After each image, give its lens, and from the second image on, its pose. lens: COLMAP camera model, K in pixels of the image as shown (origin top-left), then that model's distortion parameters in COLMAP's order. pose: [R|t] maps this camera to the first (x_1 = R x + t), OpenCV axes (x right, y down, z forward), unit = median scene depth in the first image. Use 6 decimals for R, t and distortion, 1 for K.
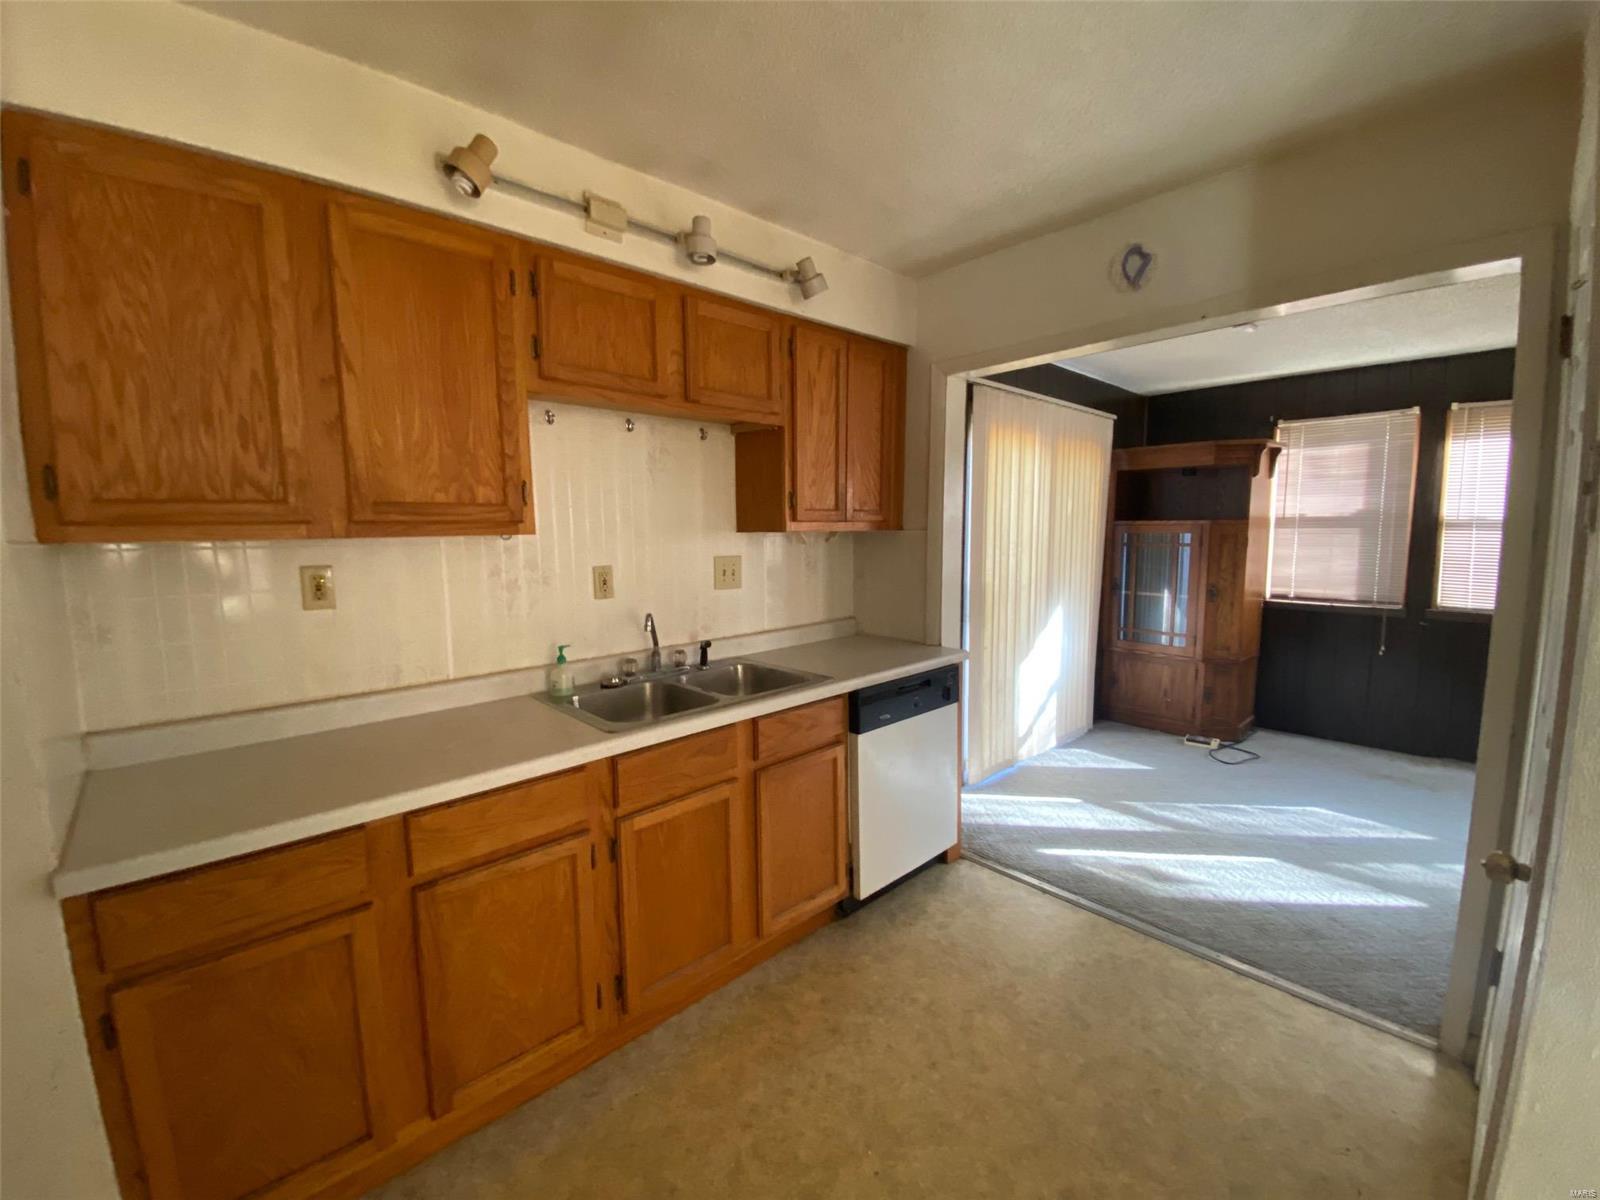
lens RADIAL K [[646.0, 0, 792.2], [0, 646.0, 596.0], [0, 0, 1]] dist [0.024394, -0.023521]
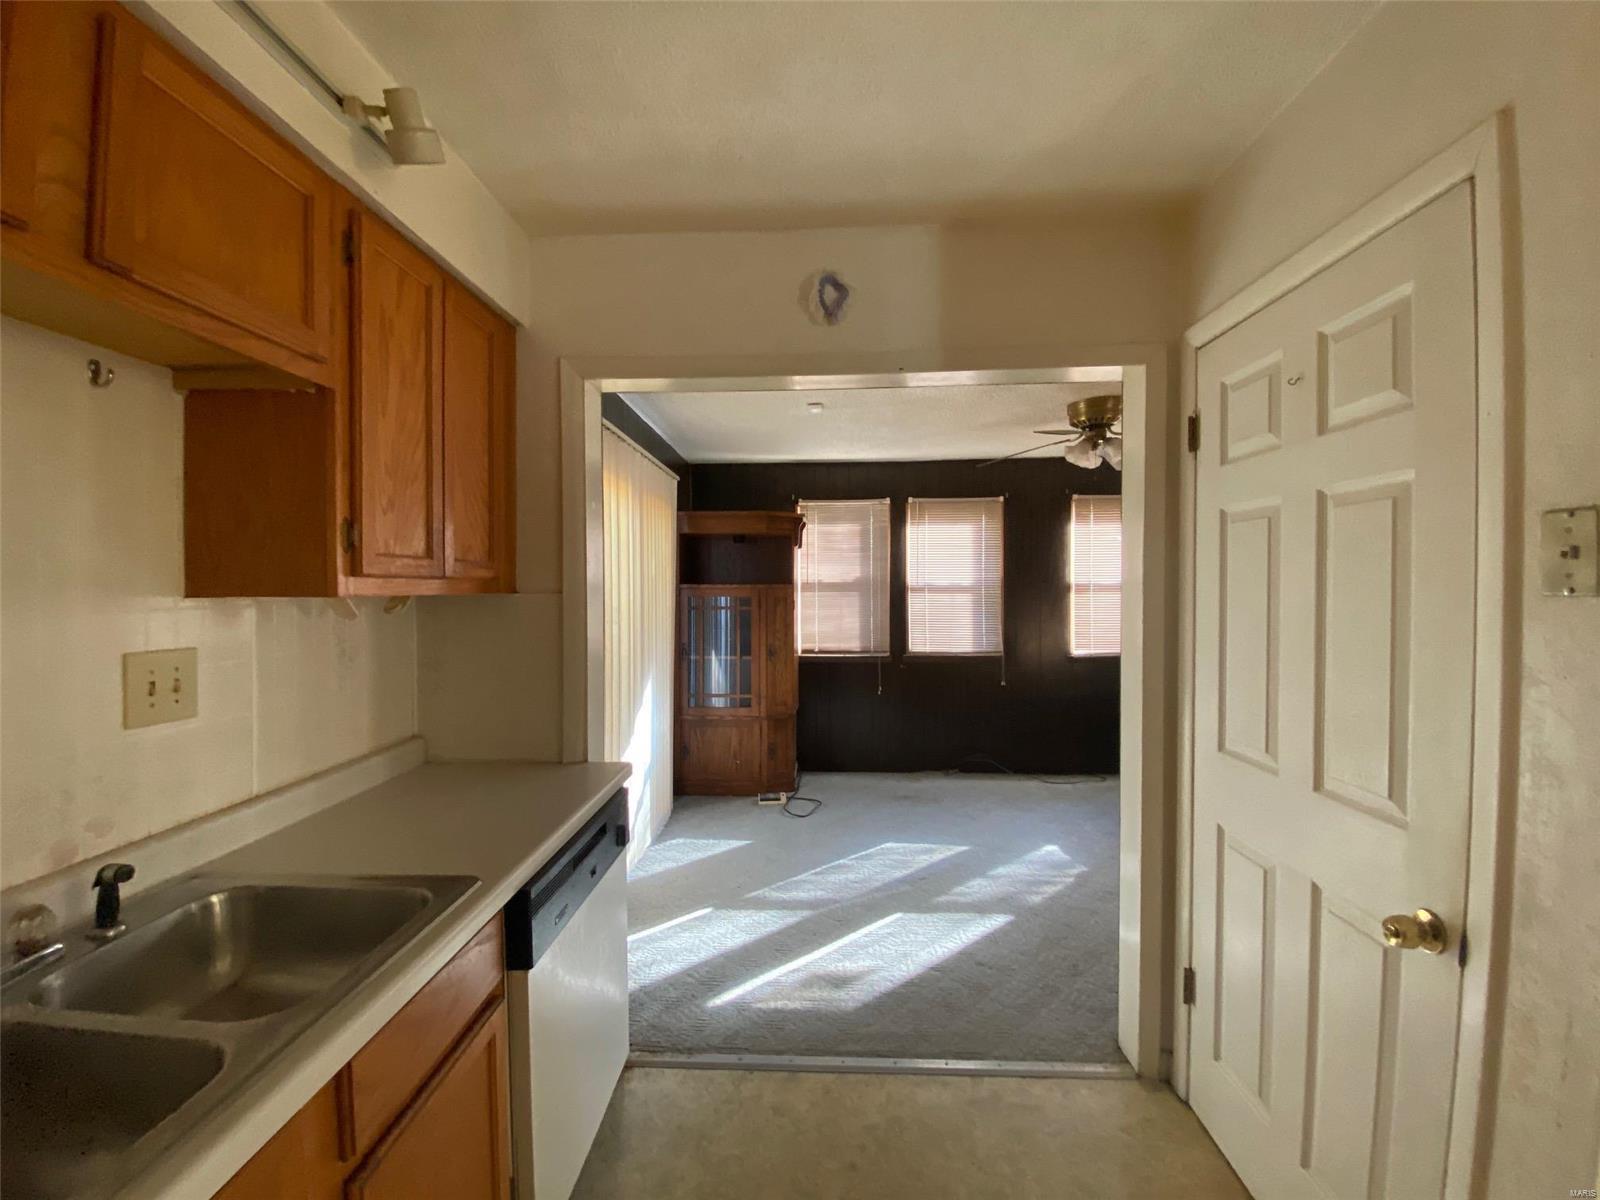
lens RADIAL K [[646.9, 0, 801.7], [0, 646.9, 591.1], [0, 0, 1]] dist [0.003097, -0.012819]
pose [[0.709514, 0.002554, 0.704687, -0.080921], [0.070853, 0.994667, -0.074944, -0.031333], [-0.701120, 0.103103, 0.705550, 0.303506]]
